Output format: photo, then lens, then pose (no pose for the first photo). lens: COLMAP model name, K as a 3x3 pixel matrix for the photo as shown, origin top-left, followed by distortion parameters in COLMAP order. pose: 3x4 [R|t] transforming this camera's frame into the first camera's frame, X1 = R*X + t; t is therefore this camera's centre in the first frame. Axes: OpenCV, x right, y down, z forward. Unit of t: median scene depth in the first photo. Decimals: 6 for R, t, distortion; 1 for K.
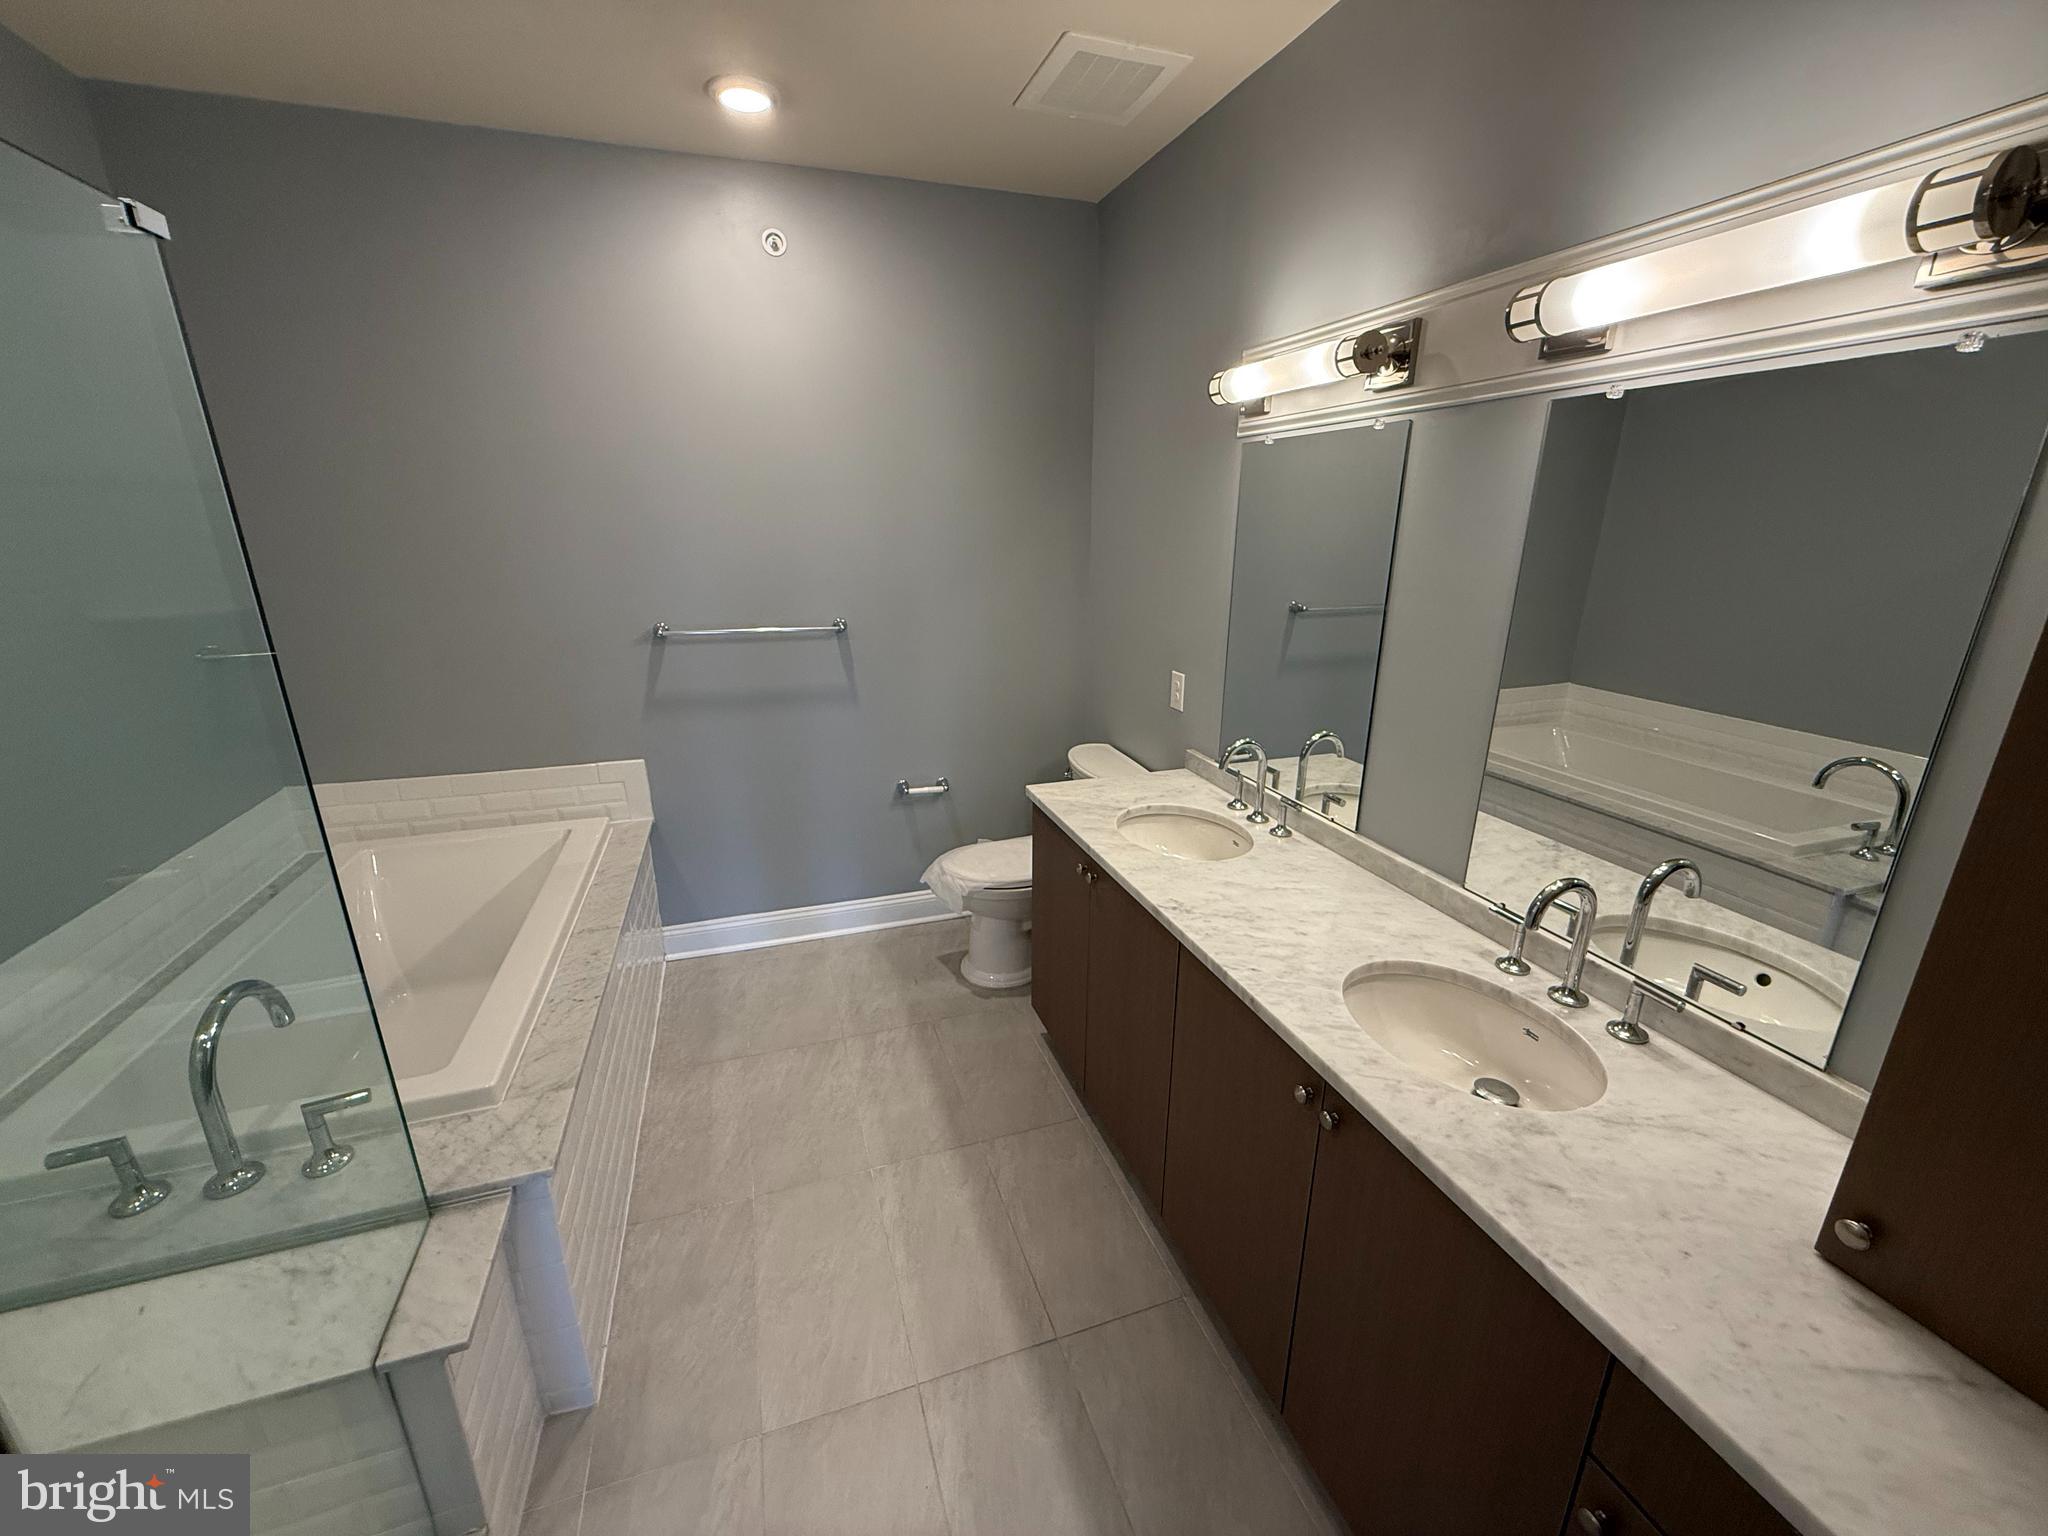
lens RADIAL K [[818.1, 0, 1022.6], [0, 818.1, 770.8], [0, 0, 1]] dist [-0.000934, 0.000562]
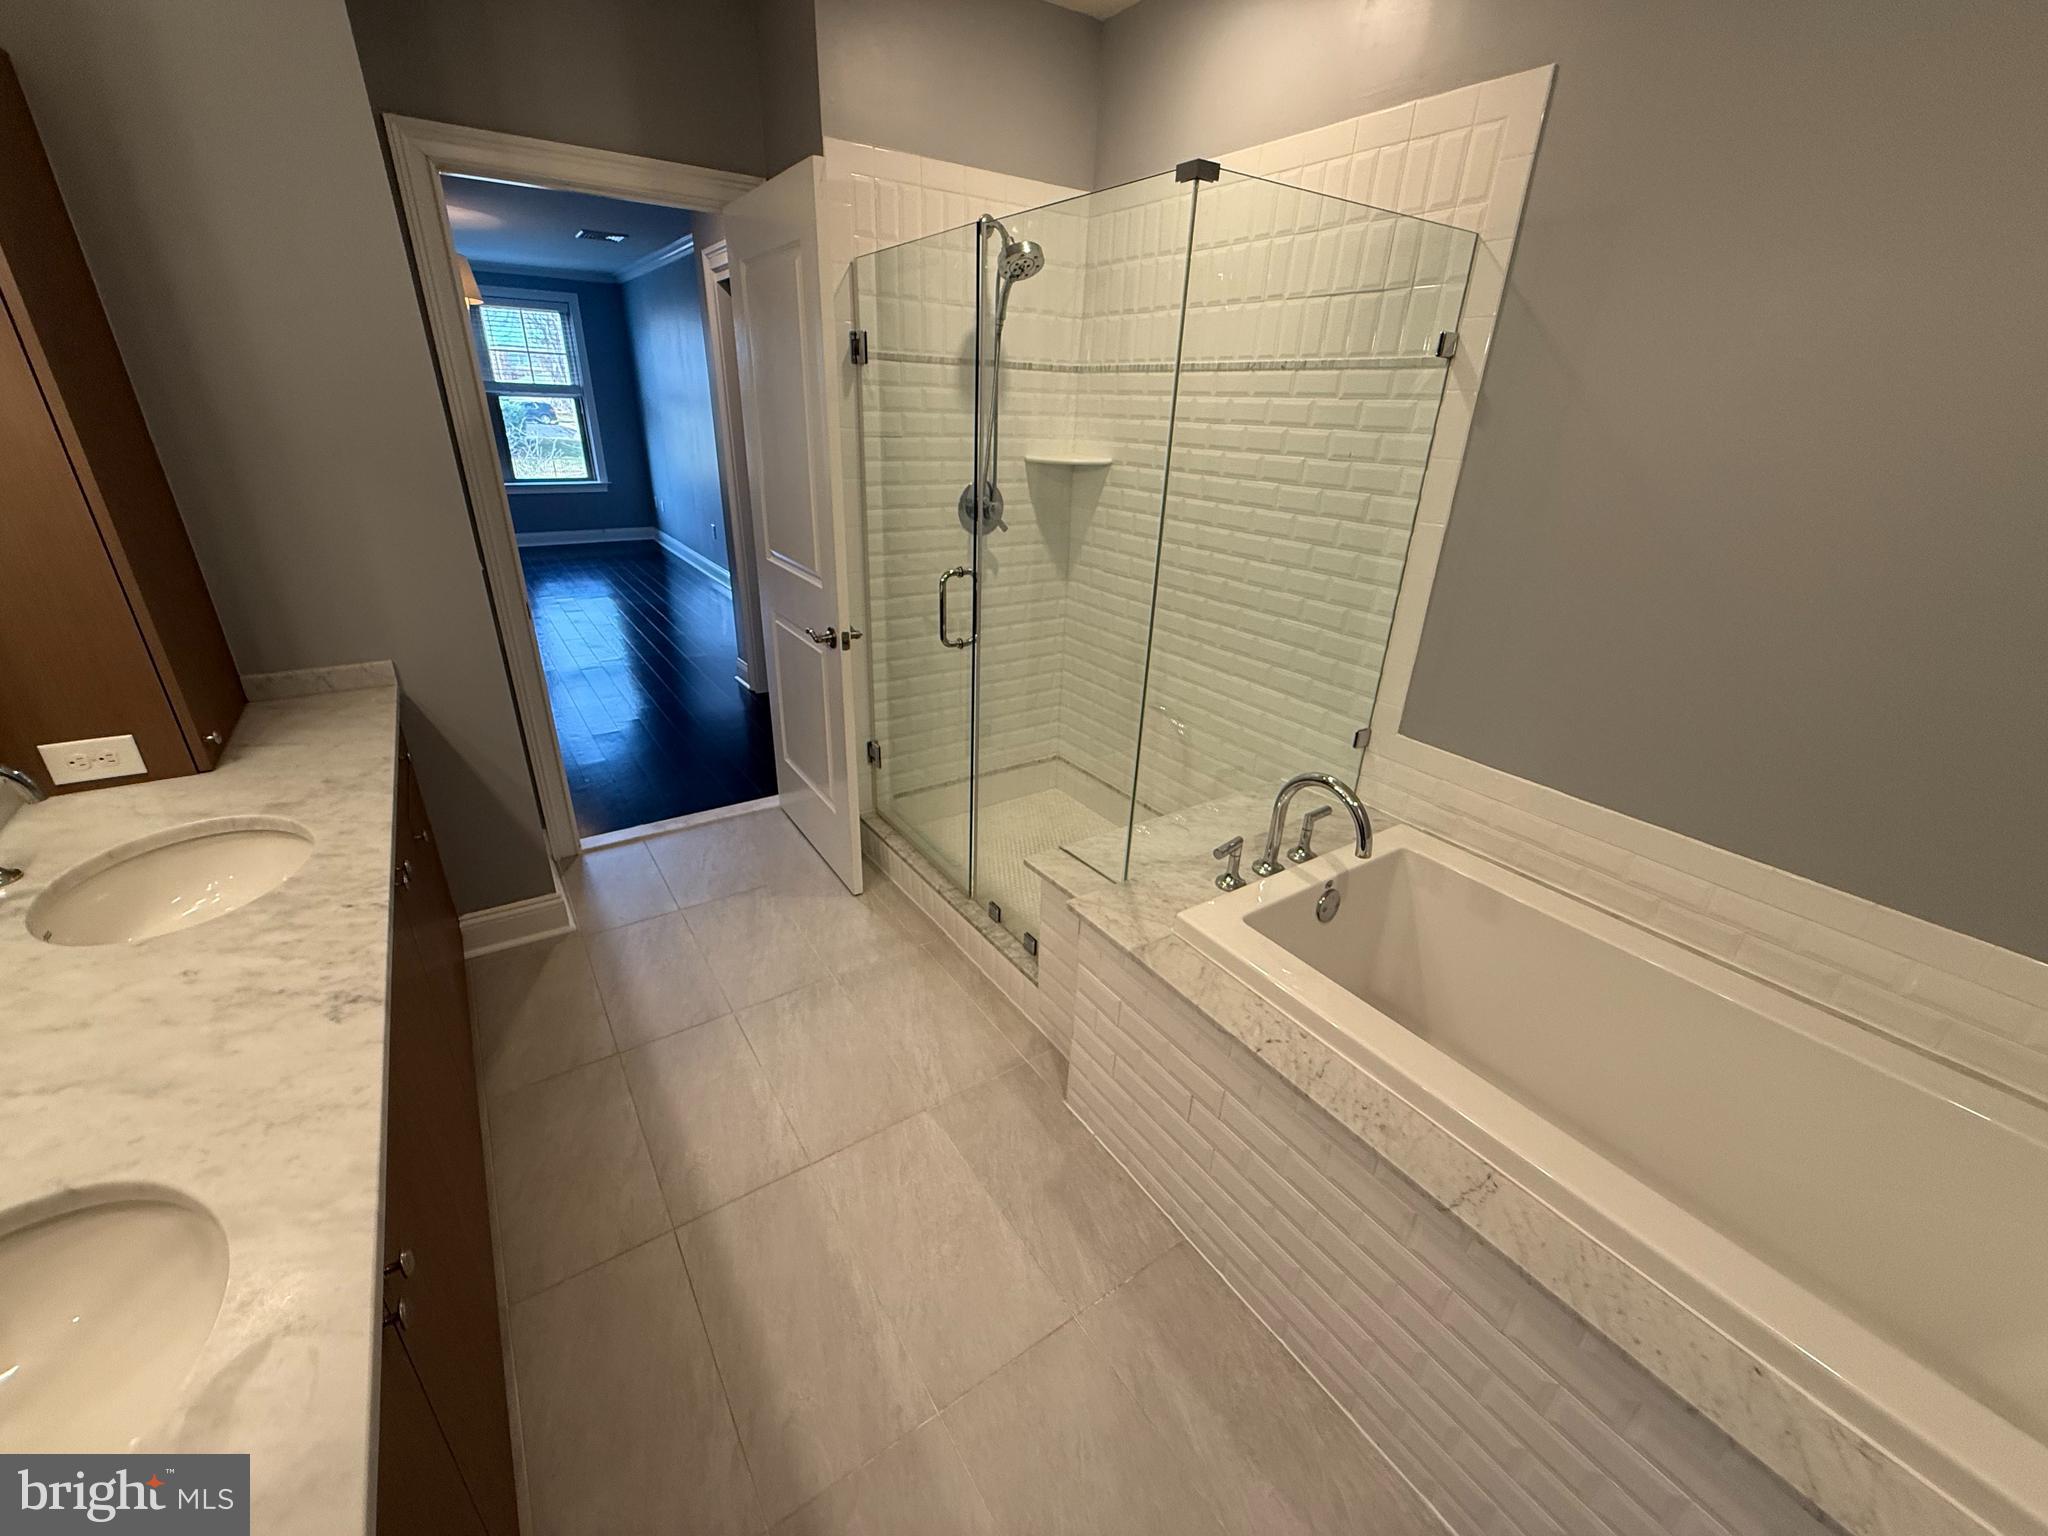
lens RADIAL K [[818.1, 0, 1022.0], [0, 818.1, 764.5], [0, 0, 1]] dist [-0.000934, 0.000562]
pose [[-0.963893, 0.077424, -0.254787, -0.156756], [-0.111188, 0.752388, 0.649269, -0.425141], [0.241967, 0.654155, -0.716612, 1.465312]]
